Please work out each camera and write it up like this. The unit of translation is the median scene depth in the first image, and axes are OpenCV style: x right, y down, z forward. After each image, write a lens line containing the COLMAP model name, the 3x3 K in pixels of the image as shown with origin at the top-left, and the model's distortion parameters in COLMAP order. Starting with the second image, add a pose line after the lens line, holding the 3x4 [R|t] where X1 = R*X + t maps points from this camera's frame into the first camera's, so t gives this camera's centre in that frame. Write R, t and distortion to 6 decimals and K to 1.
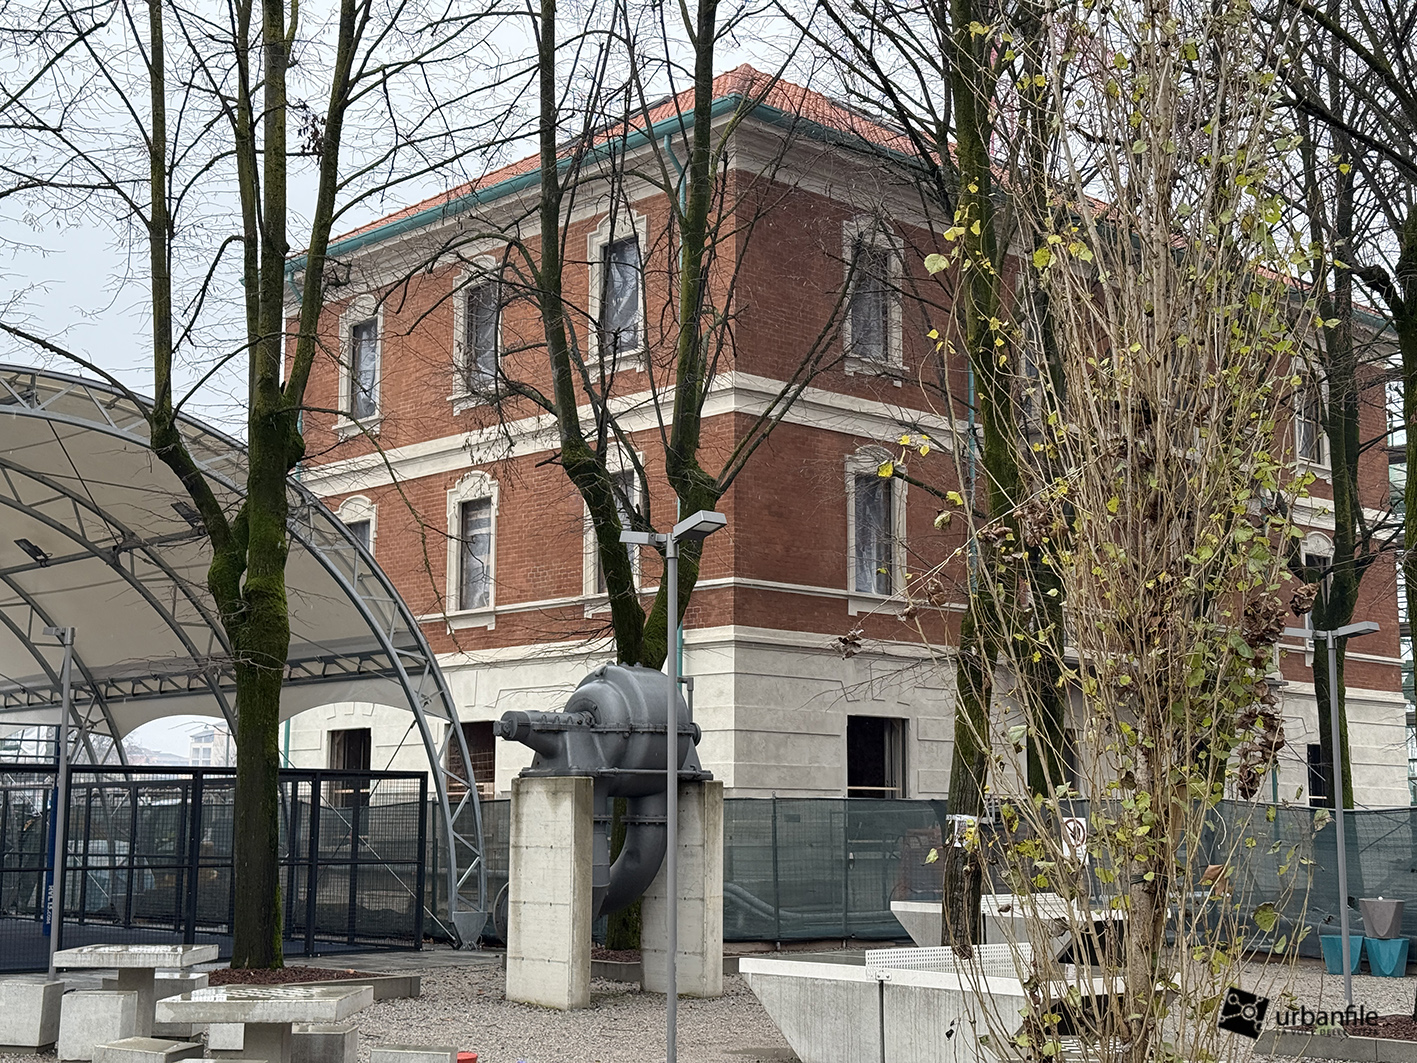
lens RADIAL K [[1963.4, 0, 710.1], [0, 1963.4, 496.4], [0, 0, 1]] dist [0.042719, 0.093614]
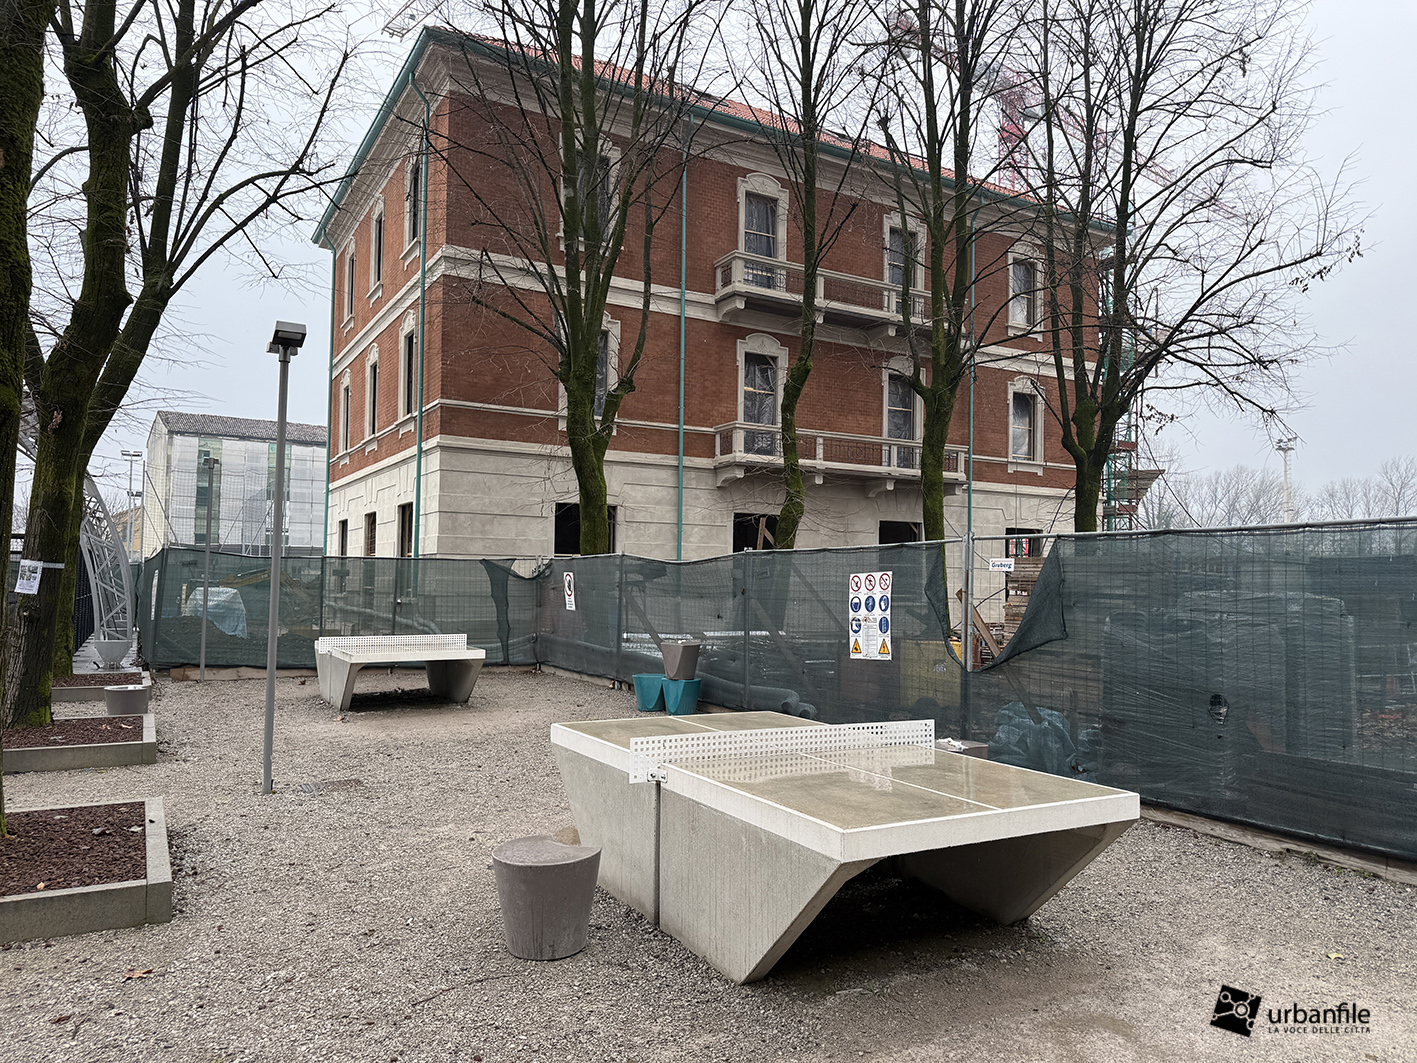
lens RADIAL K [[1077.0, 0, 708.5], [0, 1077.0, 531.5], [0, 0, 1]] dist [0.006226, 0.004146]
pose [[0.982233, 0.000150, -0.187664, 0.369714], [0.021218, 0.993499, 0.111849, 0.058208], [0.186461, -0.113844, 0.975844, 0.333197]]
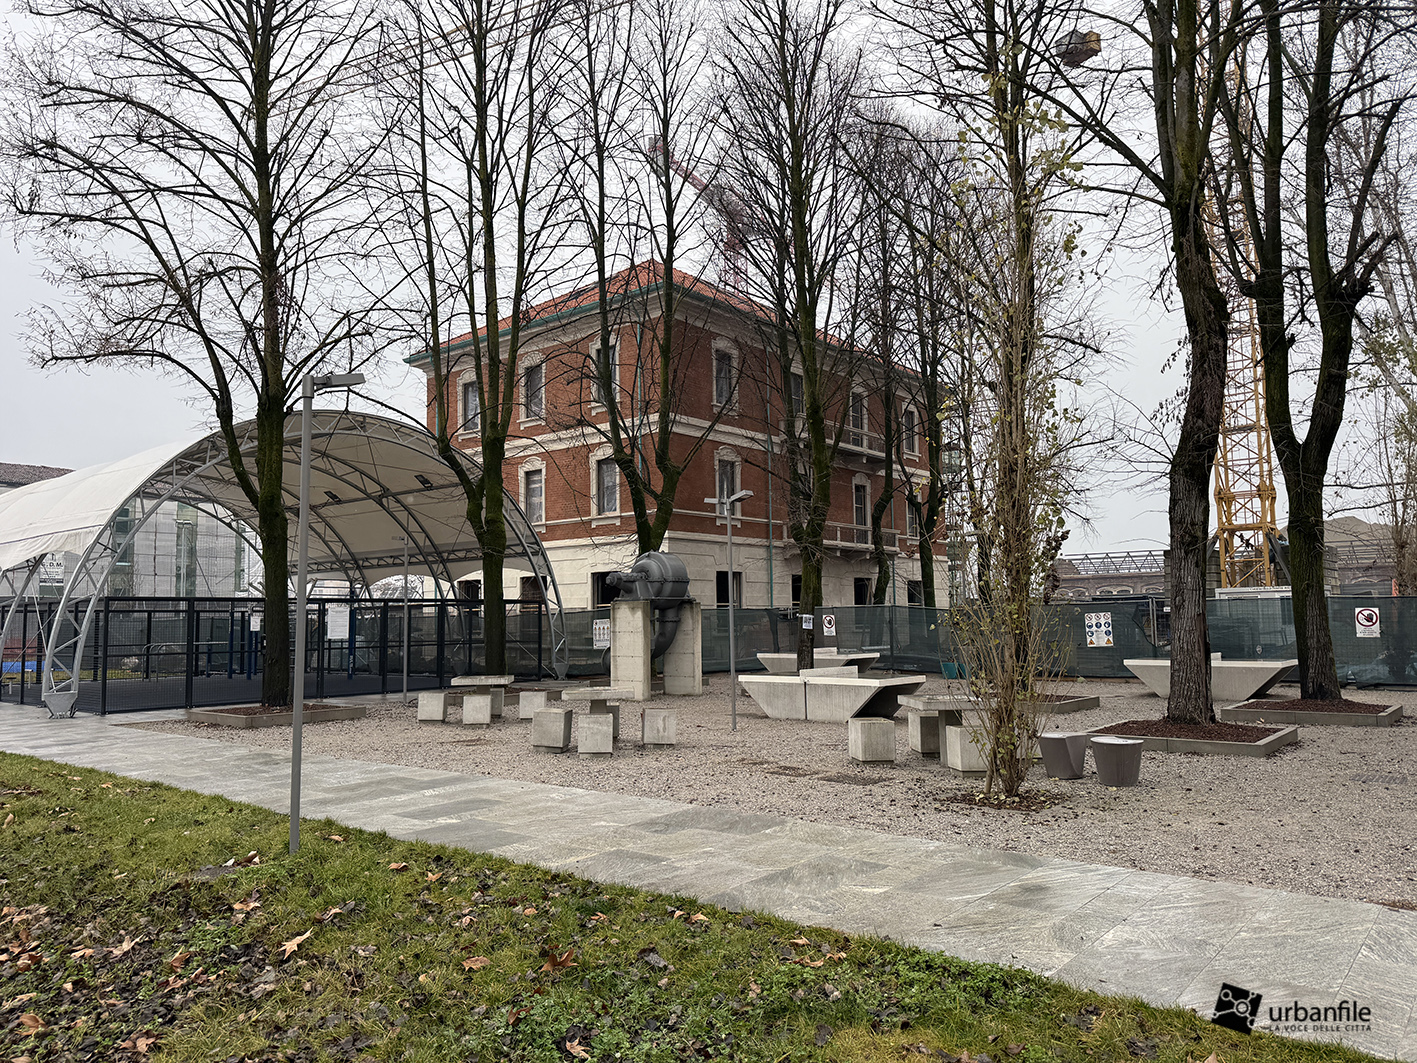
lens RADIAL K [[990.3, 0, 708.5], [0, 990.3, 531.5], [0, 0, 1]] dist [0.004466, 0.002432]
pose [[0.990831, -0.006991, 0.134928, -0.097319], [-0.002957, 0.997299, 0.073387, -0.014206], [-0.135077, -0.073113, 0.988134, -0.088116]]
